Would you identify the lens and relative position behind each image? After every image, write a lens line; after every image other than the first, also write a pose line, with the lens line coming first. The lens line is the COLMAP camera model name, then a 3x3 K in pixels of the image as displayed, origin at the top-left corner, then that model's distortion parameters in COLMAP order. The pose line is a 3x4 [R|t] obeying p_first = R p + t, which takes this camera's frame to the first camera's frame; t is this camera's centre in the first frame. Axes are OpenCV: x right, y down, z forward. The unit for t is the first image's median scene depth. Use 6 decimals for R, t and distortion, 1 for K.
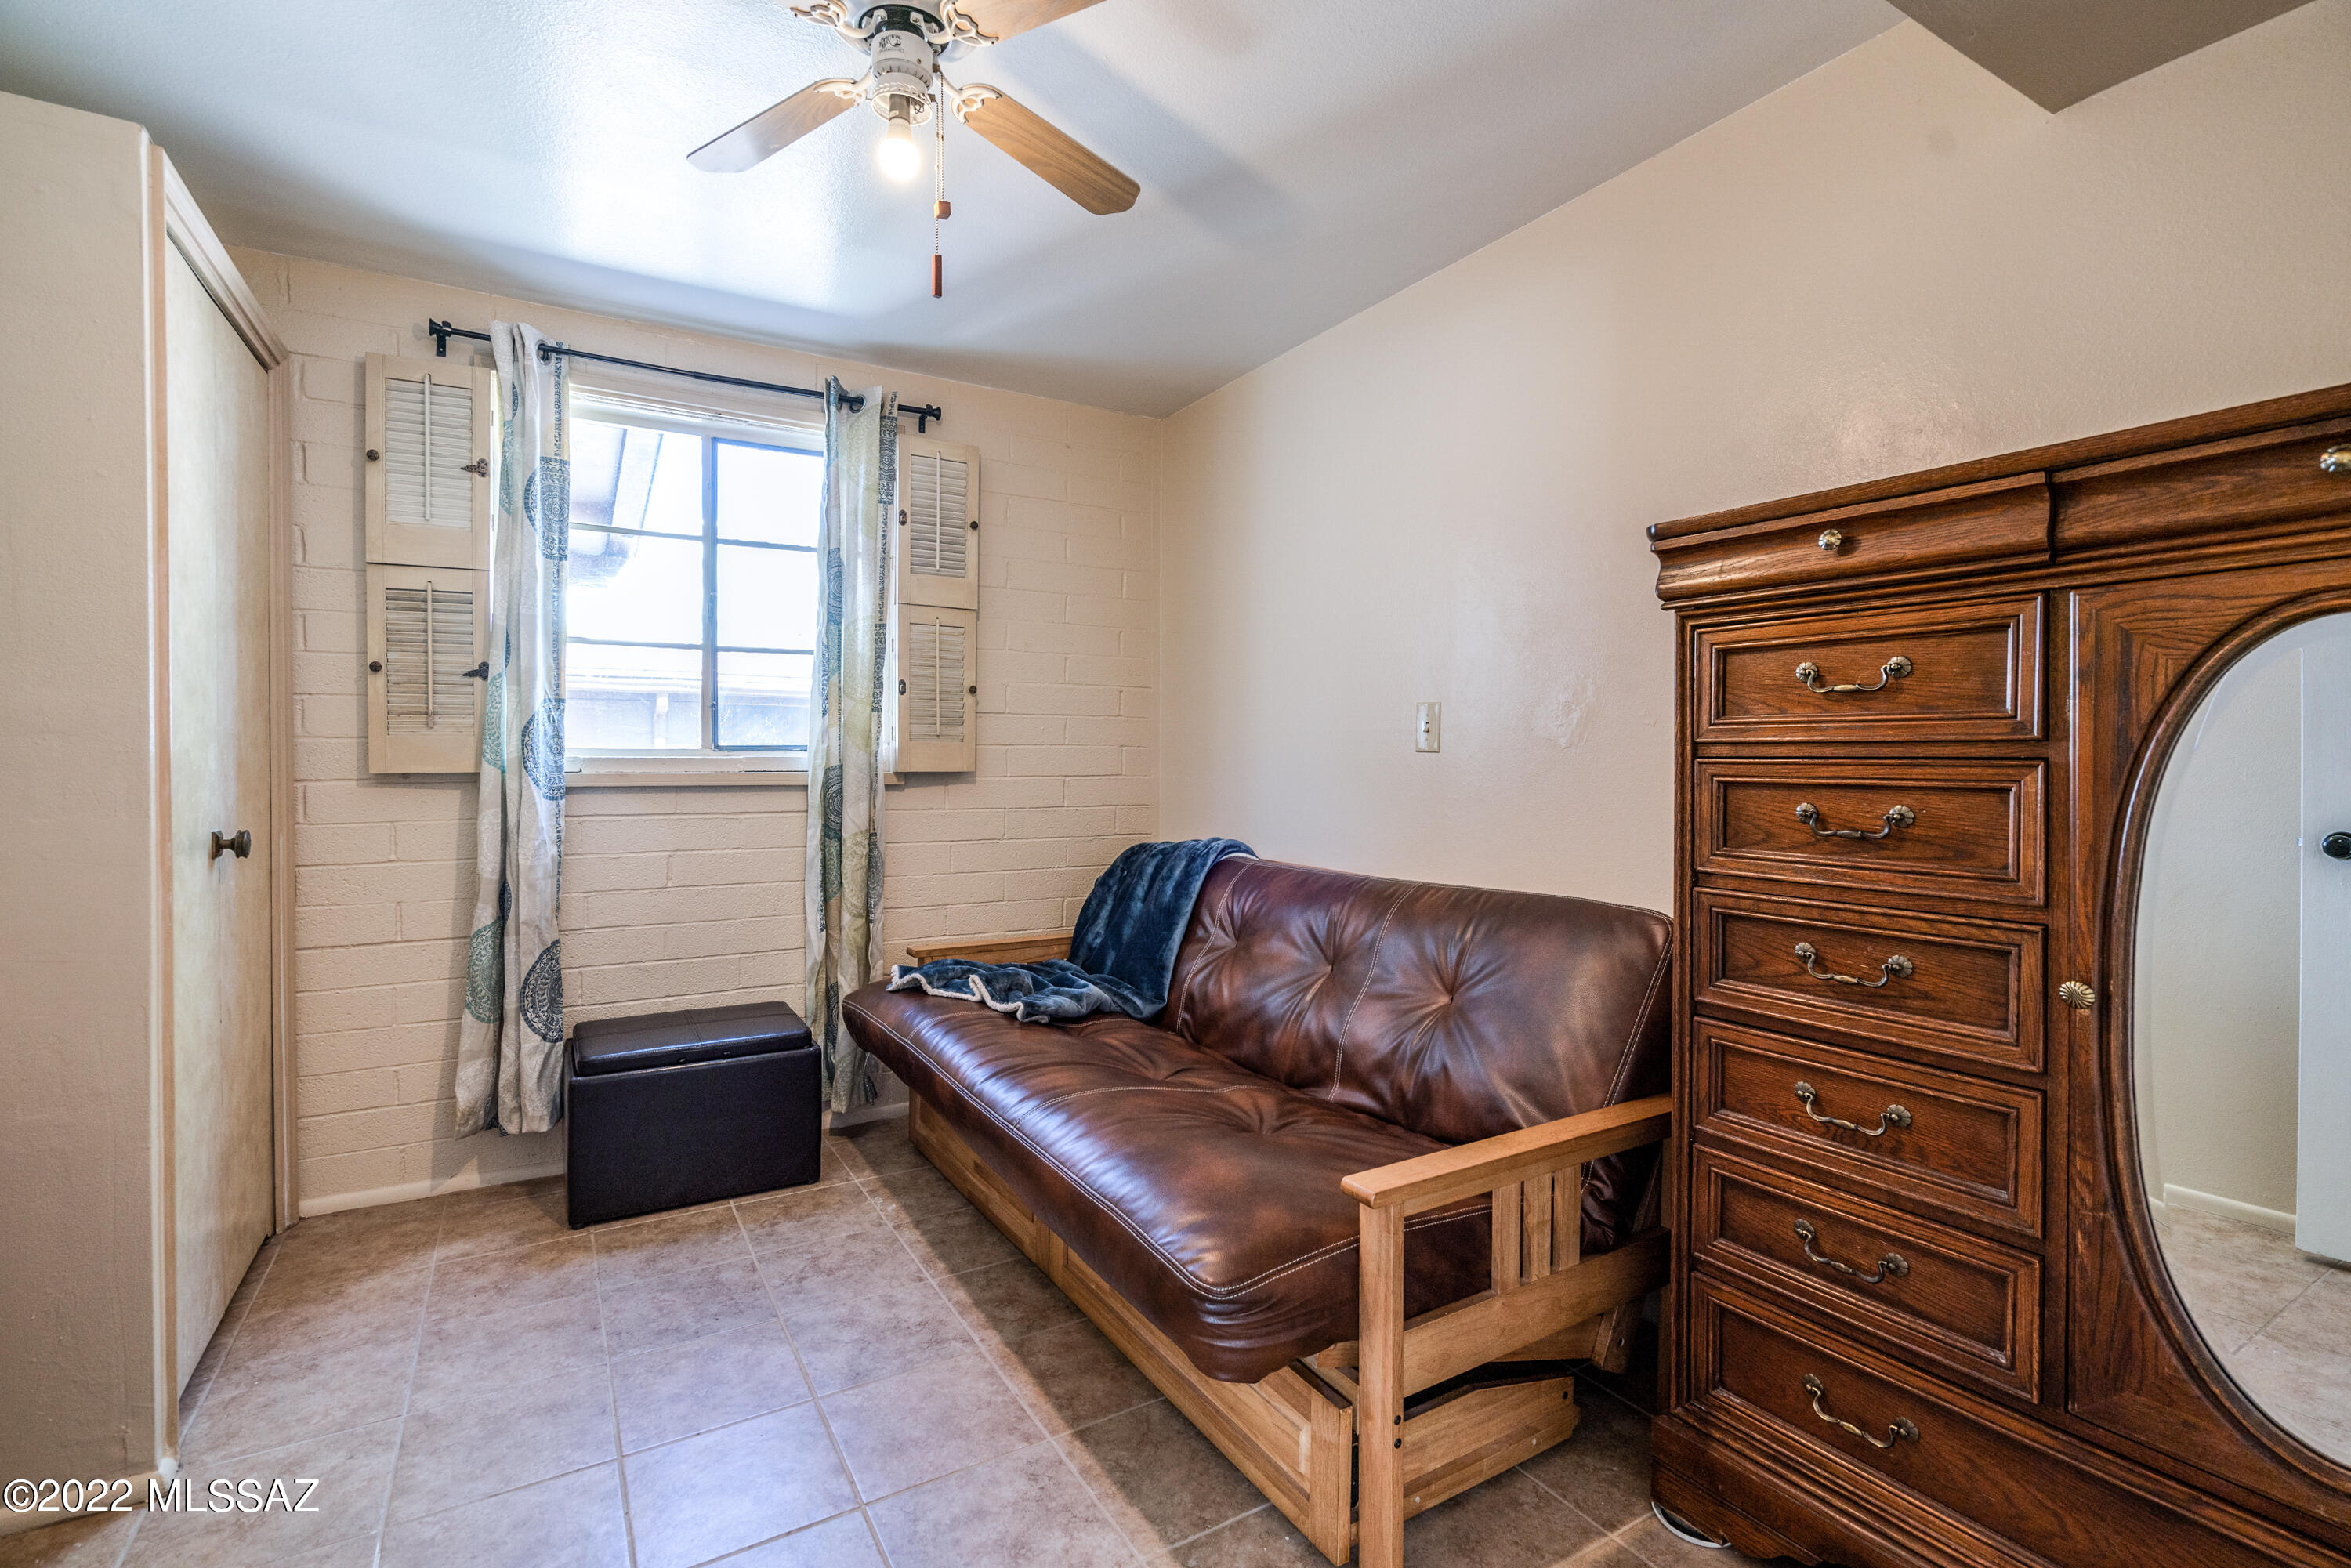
lens RADIAL K [[1085.0, 0, 1228.1], [0, 1085.0, 772.6], [0, 0, 1]] dist [-0.000409, 0.001078]
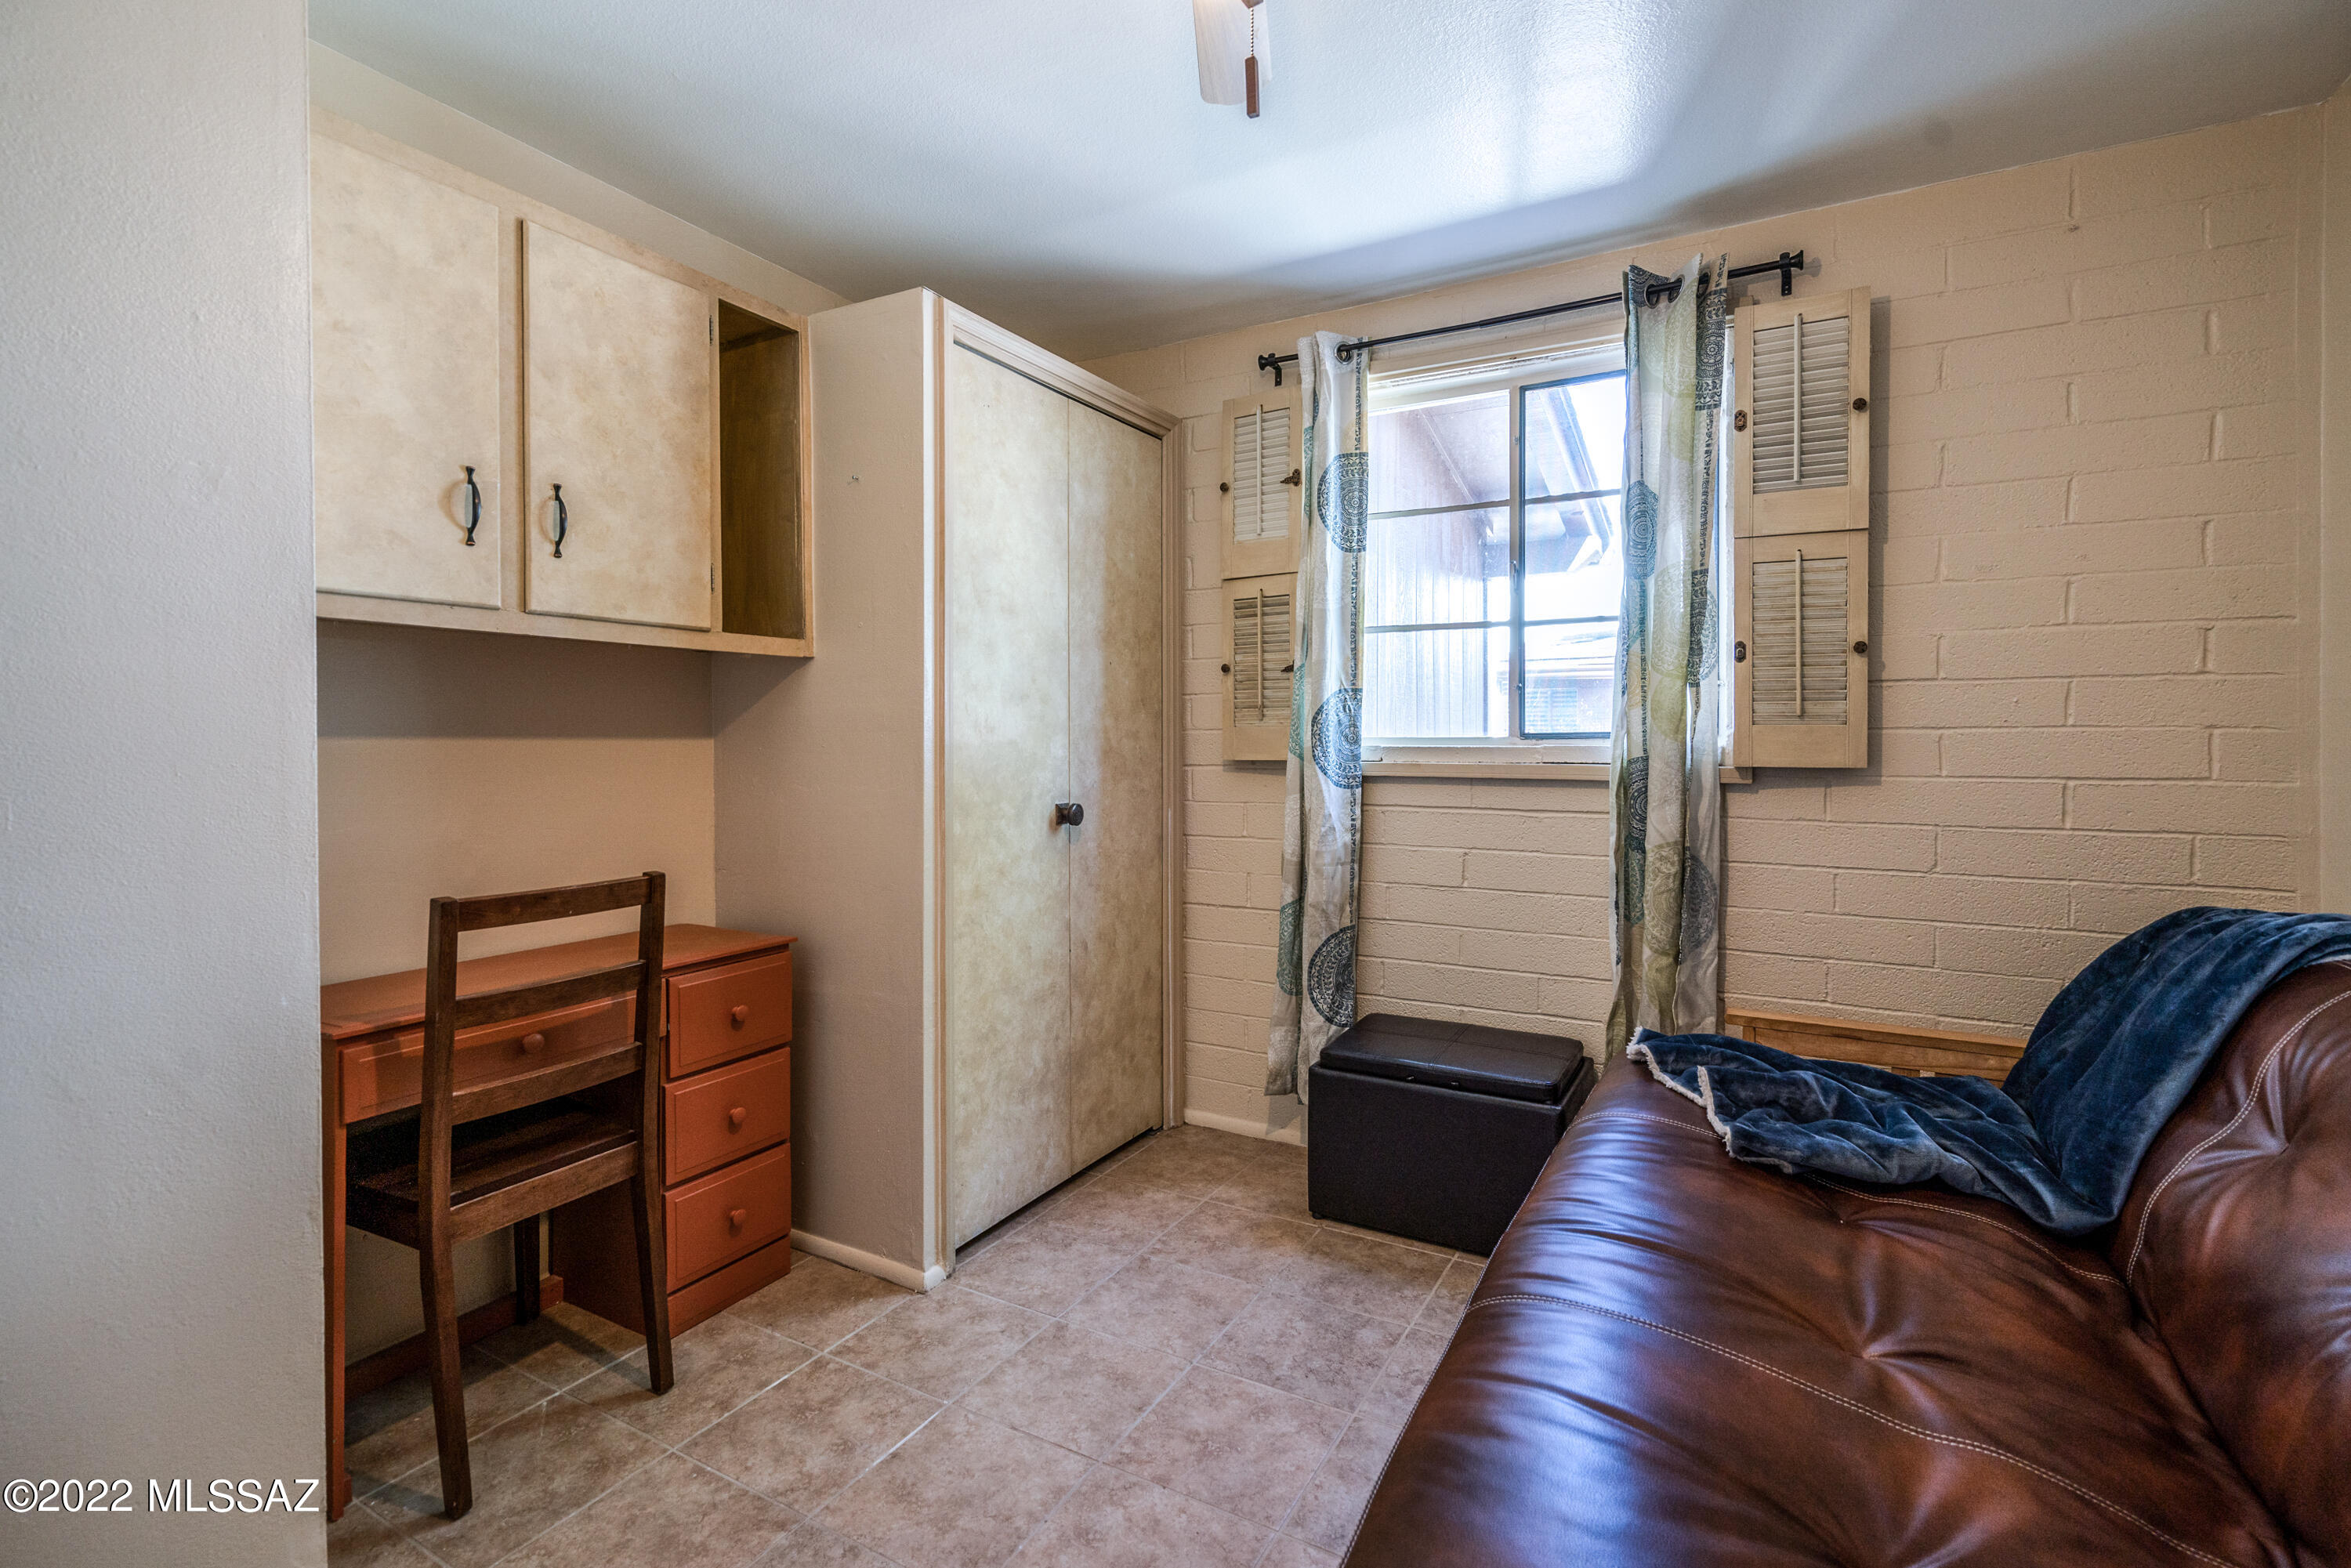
lens RADIAL K [[1102.2, 0, 1170.2], [0, 1102.2, 749.1], [0, 0, 1]] dist [-0.013913, 0.007605]
pose [[0.456359, 0.003905, -0.889787, 0.218346], [-0.012626, 0.999918, -0.002087, -0.007176], [0.889706, 0.012187, 0.456371, 0.374860]]
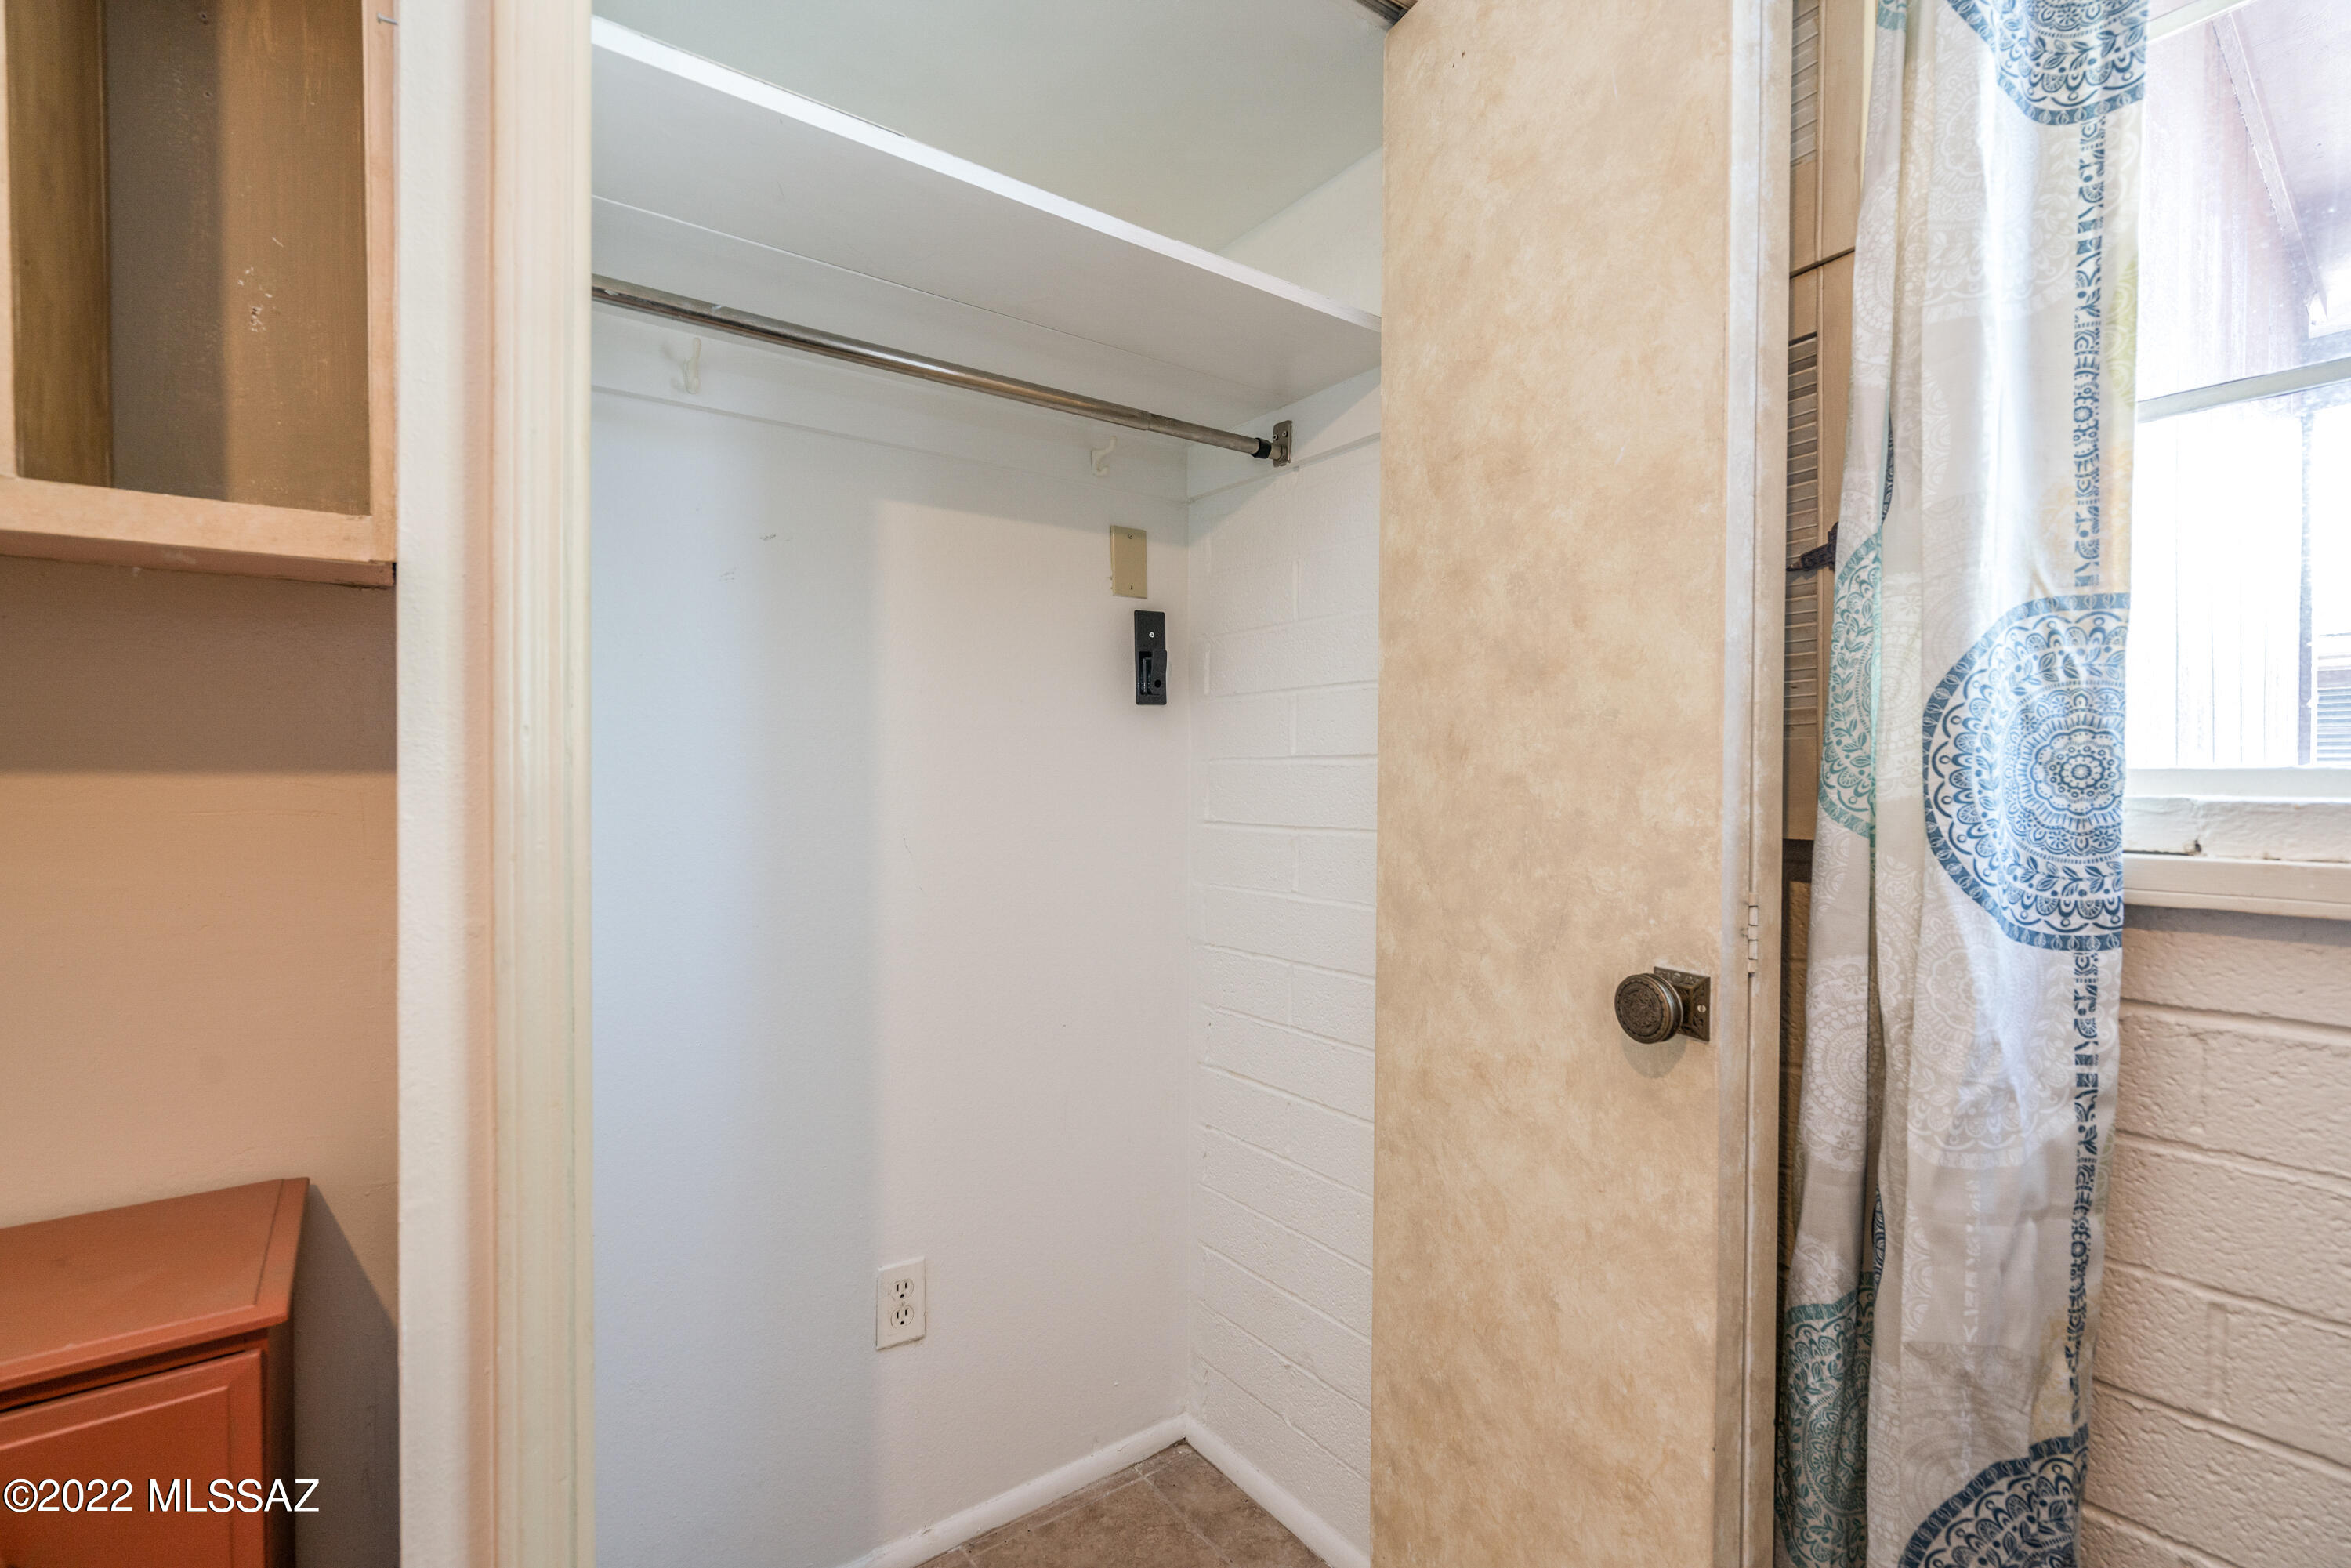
lens RADIAL K [[1061.3, 0, 1175.6], [0, 1061.3, 775.3], [0, 0, 1]] dist [-0.003317, -0.000700]
pose [[0.082691, 0.004996, -0.996563, -0.355563], [-0.013335, 0.999903, 0.003907, -0.018603], [0.996486, 0.012966, 0.082749, 0.730447]]
